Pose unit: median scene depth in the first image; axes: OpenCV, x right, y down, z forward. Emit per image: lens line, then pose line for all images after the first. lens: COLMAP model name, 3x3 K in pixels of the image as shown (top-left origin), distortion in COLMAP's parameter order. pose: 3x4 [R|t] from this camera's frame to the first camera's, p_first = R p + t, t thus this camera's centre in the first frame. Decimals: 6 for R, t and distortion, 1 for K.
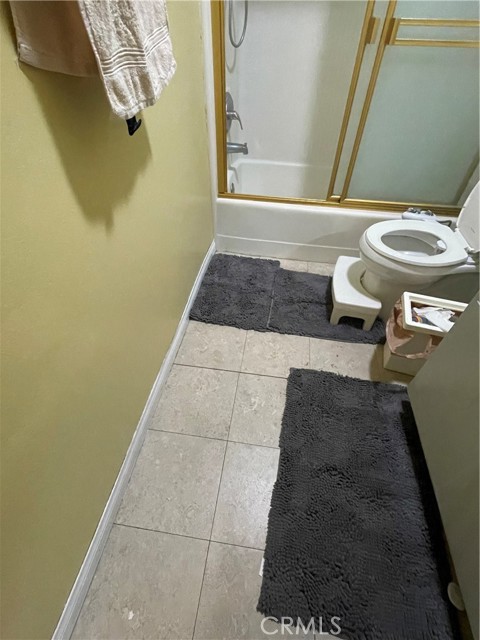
lens RADIAL K [[308.2, 0, 239.2], [0, 308.2, 318.8], [0, 0, 1]] dist [-0.001064, 0.000105]
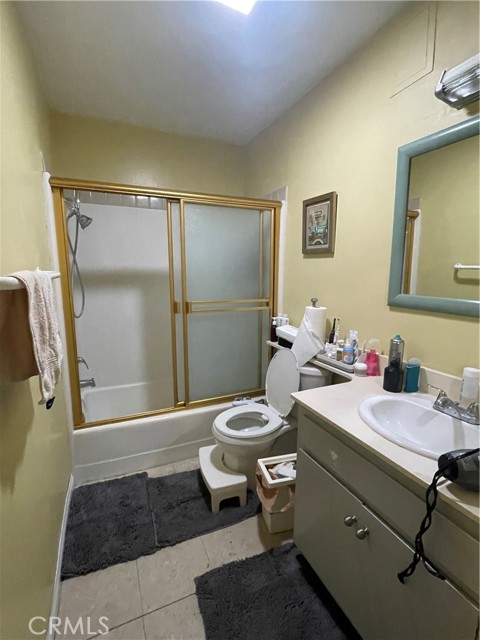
lens RADIAL K [[308.2, 0, 240.2], [0, 308.2, 319.1], [0, 0, 1]] dist [-0.001064, 0.000105]
pose [[0.842735, -0.097838, 0.529363, -0.128197], [0.387613, 0.792666, -0.470570, 0.020734], [-0.373569, 0.601754, 0.705931, -0.203567]]
